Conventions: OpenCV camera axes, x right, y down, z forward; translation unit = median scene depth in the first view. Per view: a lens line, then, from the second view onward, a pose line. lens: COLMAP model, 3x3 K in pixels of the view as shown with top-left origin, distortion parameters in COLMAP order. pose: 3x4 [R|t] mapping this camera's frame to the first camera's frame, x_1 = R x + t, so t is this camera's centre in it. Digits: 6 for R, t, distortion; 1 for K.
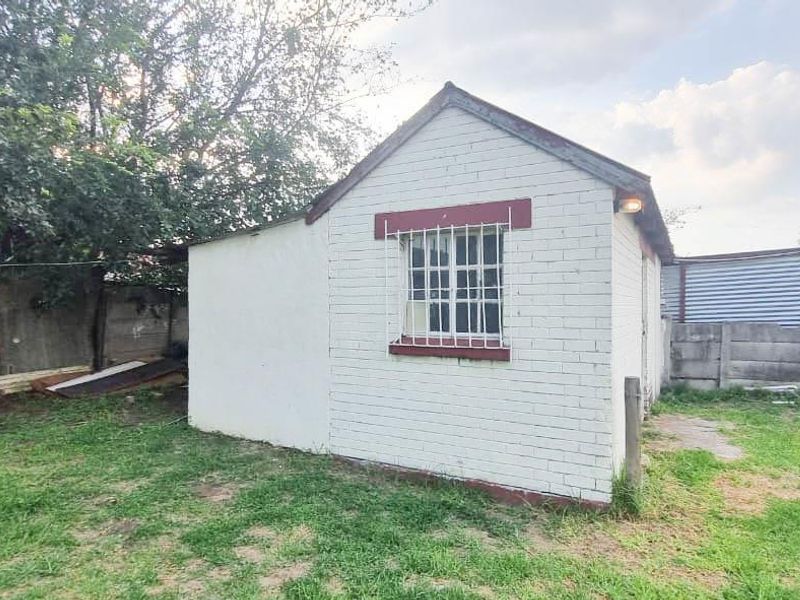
lens RADIAL K [[522.9, 0, 419.1], [0, 522.9, 302.8], [0, 0, 1]] dist [-0.007871, 0.001134]
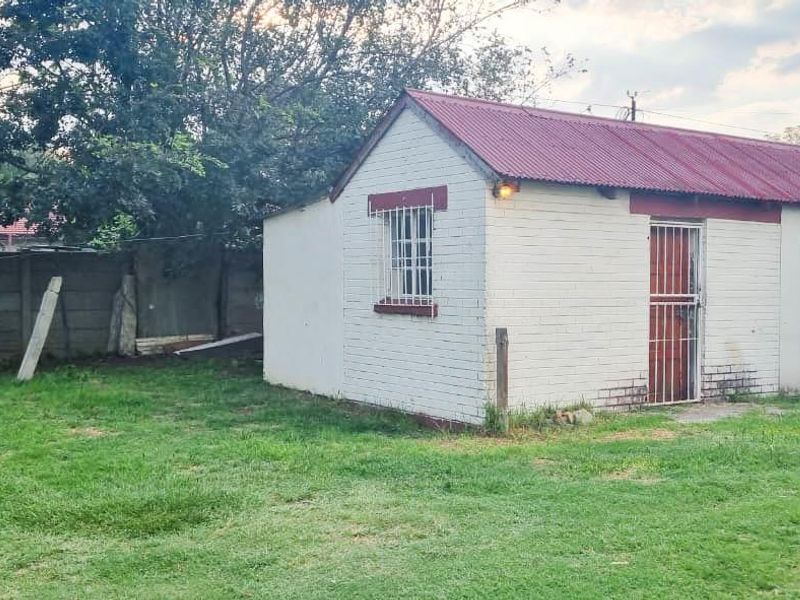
lens RADIAL K [[977.4, 0, 400.0], [0, 977.4, 300.0], [0, 0, 1]] dist [0.003275, 0.000314]
pose [[0.897267, 0.013781, -0.441273, 0.985579], [-0.001900, 0.999624, 0.027356, 0.007985], [0.441484, -0.023707, 0.896956, -0.987262]]
